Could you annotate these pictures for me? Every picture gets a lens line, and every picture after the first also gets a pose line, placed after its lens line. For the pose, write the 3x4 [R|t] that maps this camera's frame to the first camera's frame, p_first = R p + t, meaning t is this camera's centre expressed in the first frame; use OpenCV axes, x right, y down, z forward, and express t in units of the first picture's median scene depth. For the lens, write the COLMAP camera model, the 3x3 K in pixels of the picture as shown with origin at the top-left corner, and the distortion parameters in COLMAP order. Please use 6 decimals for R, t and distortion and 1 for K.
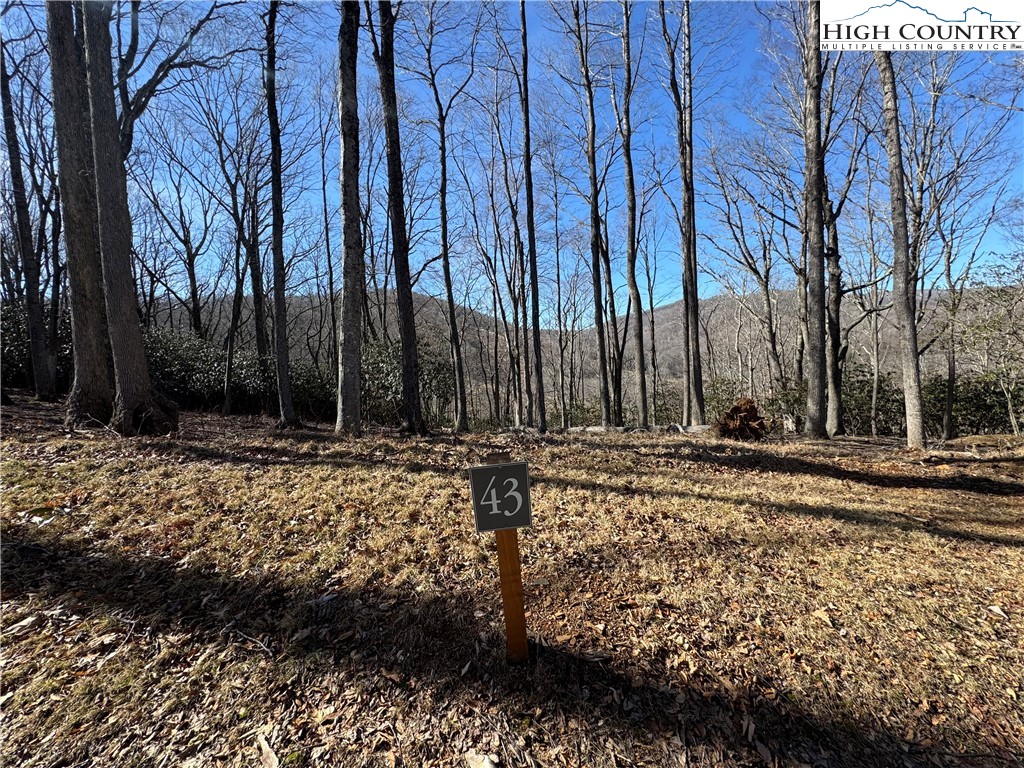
lens RADIAL K [[408.3, 0, 512.0], [0, 408.3, 384.0], [0, 0, 1]] dist [-0.001797, 0.000730]
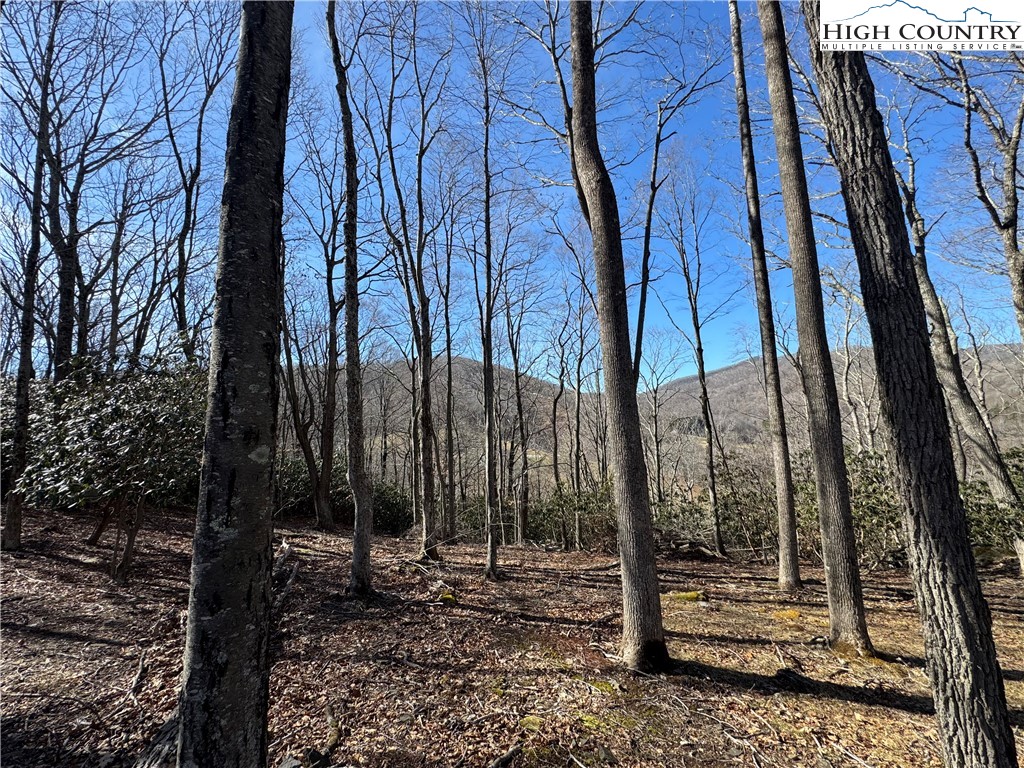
lens RADIAL K [[408.3, 0, 512.0], [0, 408.3, 384.0], [0, 0, 1]] dist [-0.001797, 0.000730]
pose [[0.990925, -0.016638, -0.133381, 0.207947], [-0.004529, 0.987613, -0.156842, -0.012964], [0.134338, 0.156023, 0.978576, 0.533253]]
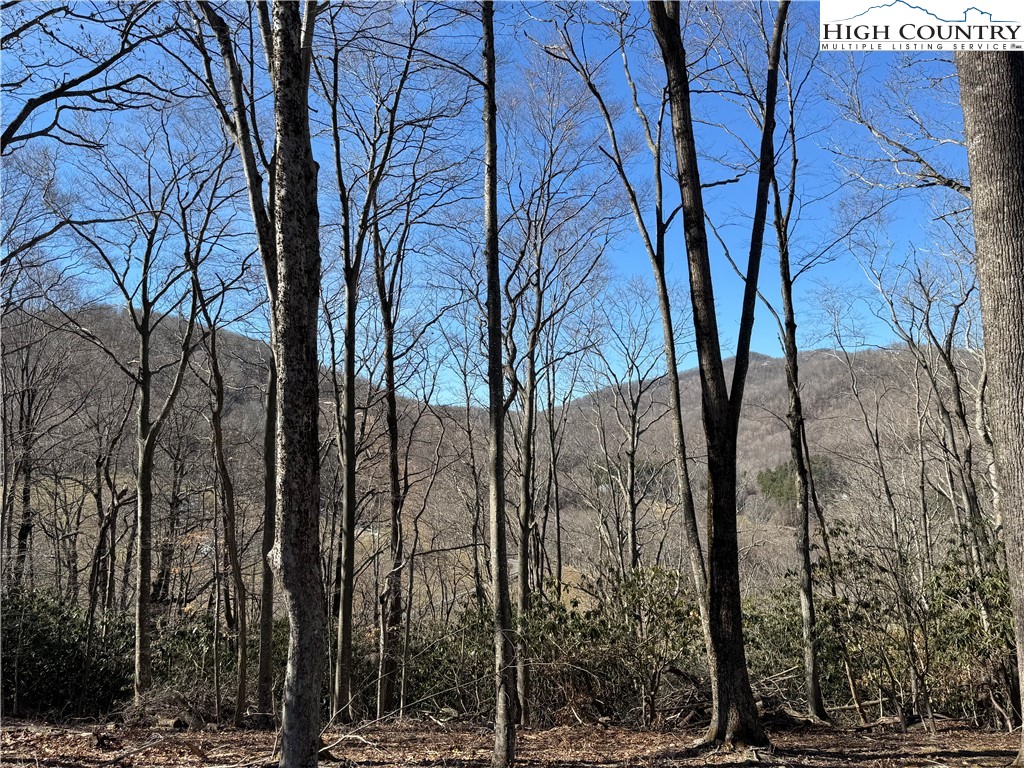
lens RADIAL K [[847.7, 0, 512.0], [0, 847.7, 384.0], [0, 0, 1]] dist [0.133924, -0.213146]
pose [[0.990064, 0.033516, 0.136568, 0.064378], [-0.011252, 0.986950, -0.160635, -0.002443], [-0.140170, 0.157502, 0.977520, 0.547386]]
